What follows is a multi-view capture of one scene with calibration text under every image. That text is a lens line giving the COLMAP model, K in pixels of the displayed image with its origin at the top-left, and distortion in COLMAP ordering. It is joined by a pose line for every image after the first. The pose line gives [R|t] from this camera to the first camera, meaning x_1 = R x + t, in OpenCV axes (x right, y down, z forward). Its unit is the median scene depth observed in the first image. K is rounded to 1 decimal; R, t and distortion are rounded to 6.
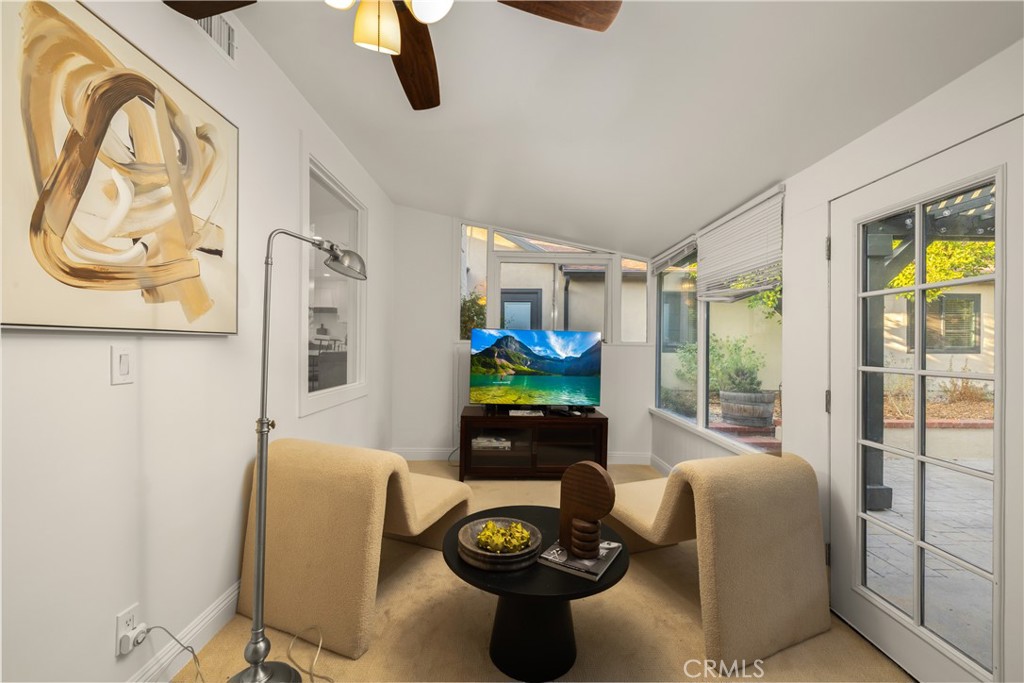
lens RADIAL K [[431.1, 0, 512.0], [0, 431.1, 341.5], [0, 0, 1]] dist [0.003532, 0.000381]
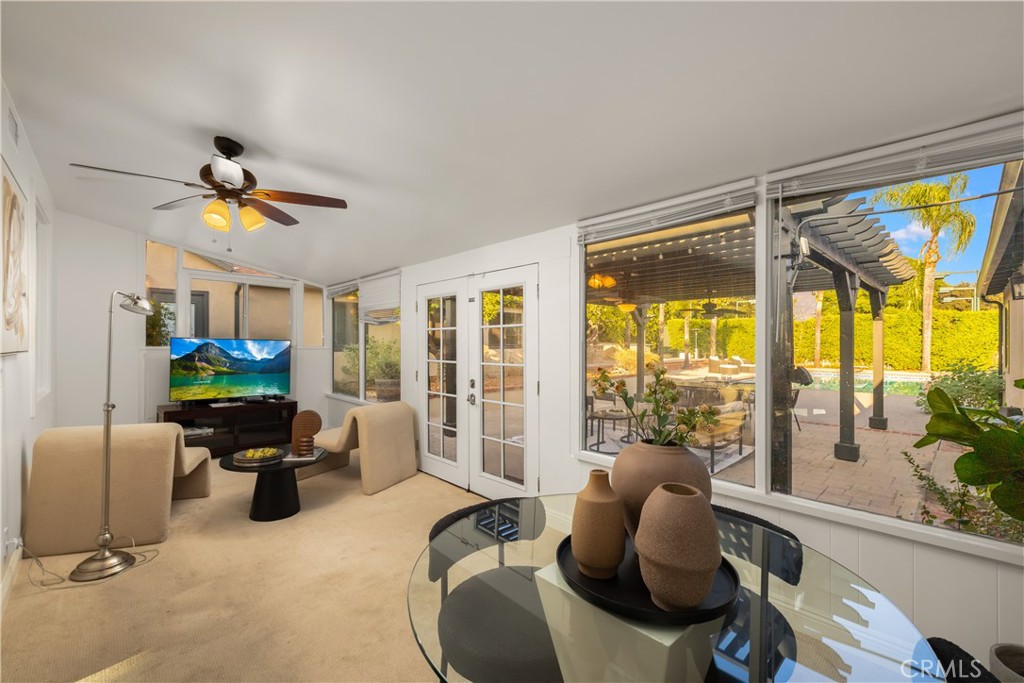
lens RADIAL K [[431.1, 0, 512.0], [0, 431.1, 341.5], [0, 0, 1]] dist [0.003532, 0.000381]
pose [[0.735454, -0.006121, 0.677547, -0.203005], [0.000491, 0.999964, 0.008501, -0.027318], [-0.677574, -0.005920, 0.735431, -0.475326]]
